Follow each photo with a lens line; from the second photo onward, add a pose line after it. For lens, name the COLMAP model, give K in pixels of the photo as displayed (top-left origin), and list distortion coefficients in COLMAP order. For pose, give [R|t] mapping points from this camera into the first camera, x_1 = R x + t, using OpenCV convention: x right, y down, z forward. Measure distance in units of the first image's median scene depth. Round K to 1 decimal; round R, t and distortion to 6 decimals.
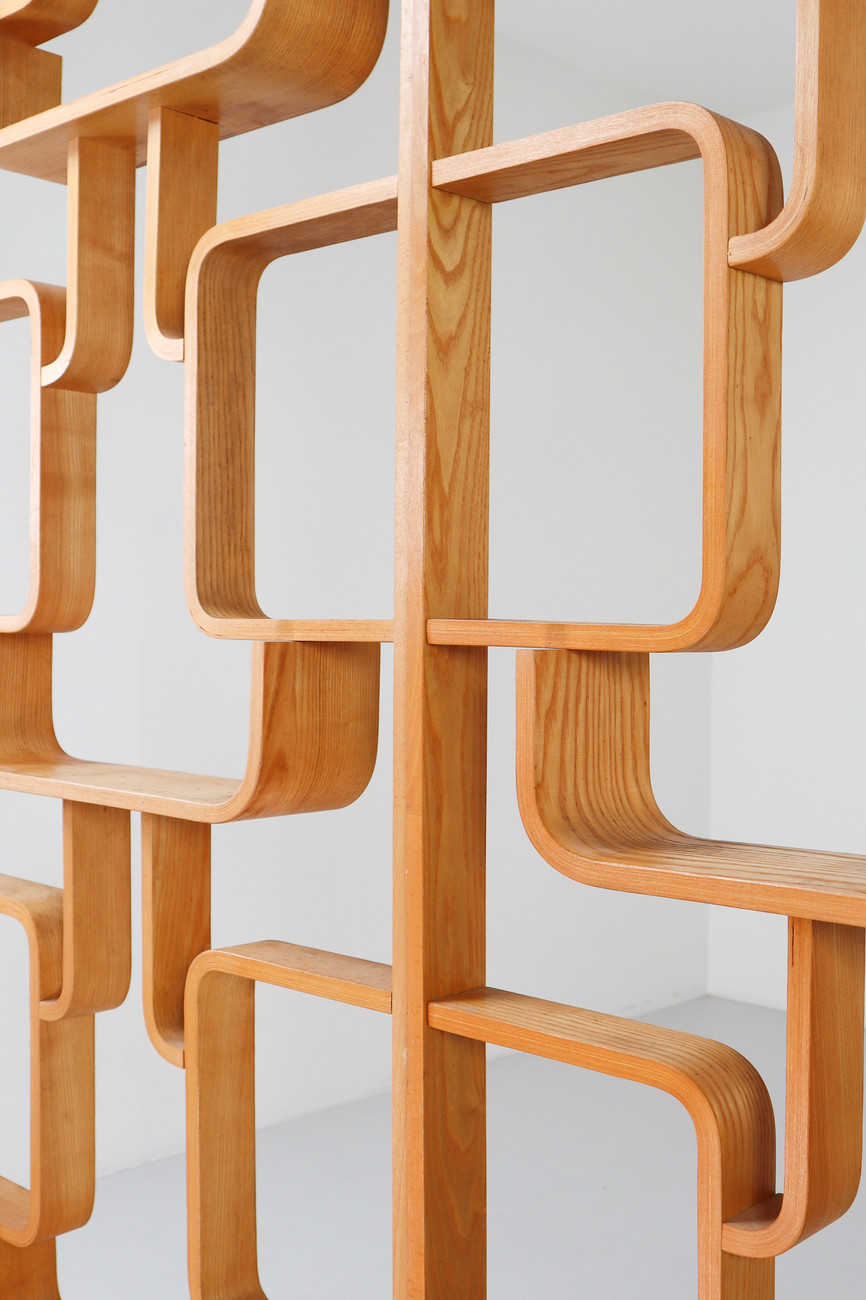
lens RADIAL K [[1654.5, 0, 433.0], [0, 1654.5, 650.0], [0, 0, 1]] dist [-0.086471, 0.067513]
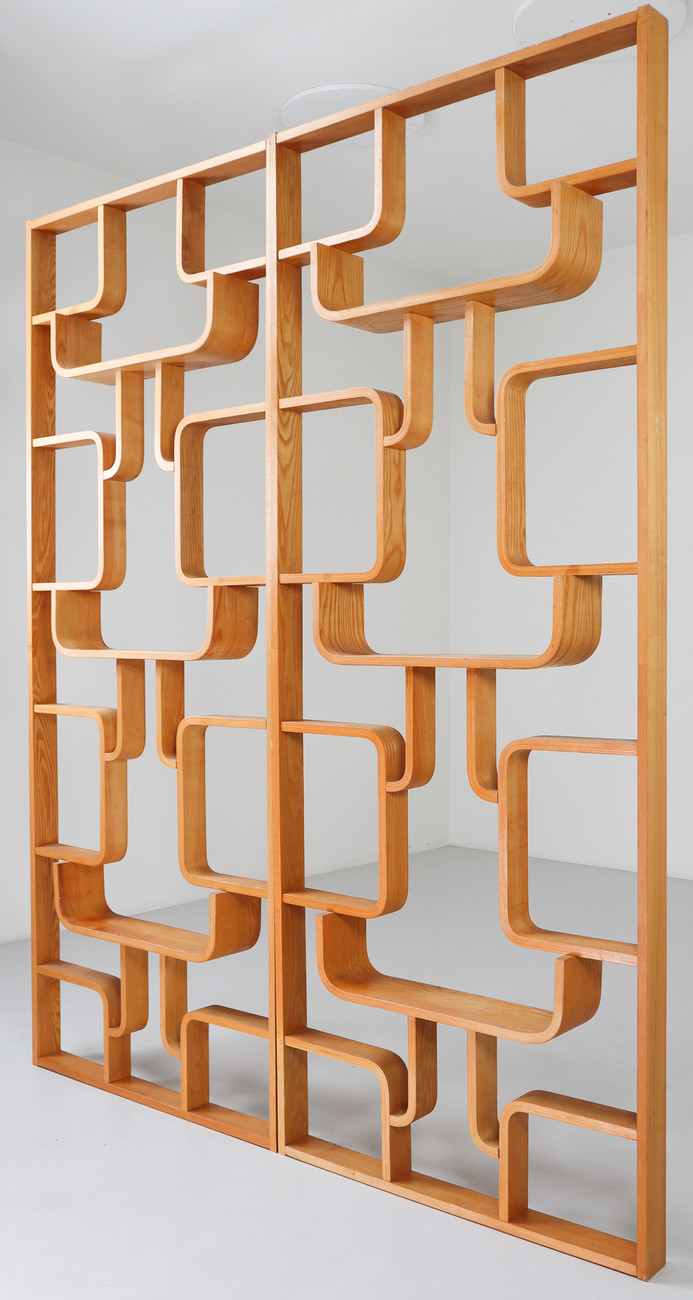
lens RADIAL K [[1376.2, 0, 346.5], [0, 1376.2, 650.0], [0, 0, 1]] dist [-0.088099, -0.016169]
pose [[0.998033, -0.011738, 0.061587, -0.029995], [0.011937, 0.999925, -0.002867, 0.101416], [-0.061549, 0.003596, 0.998098, -1.095827]]
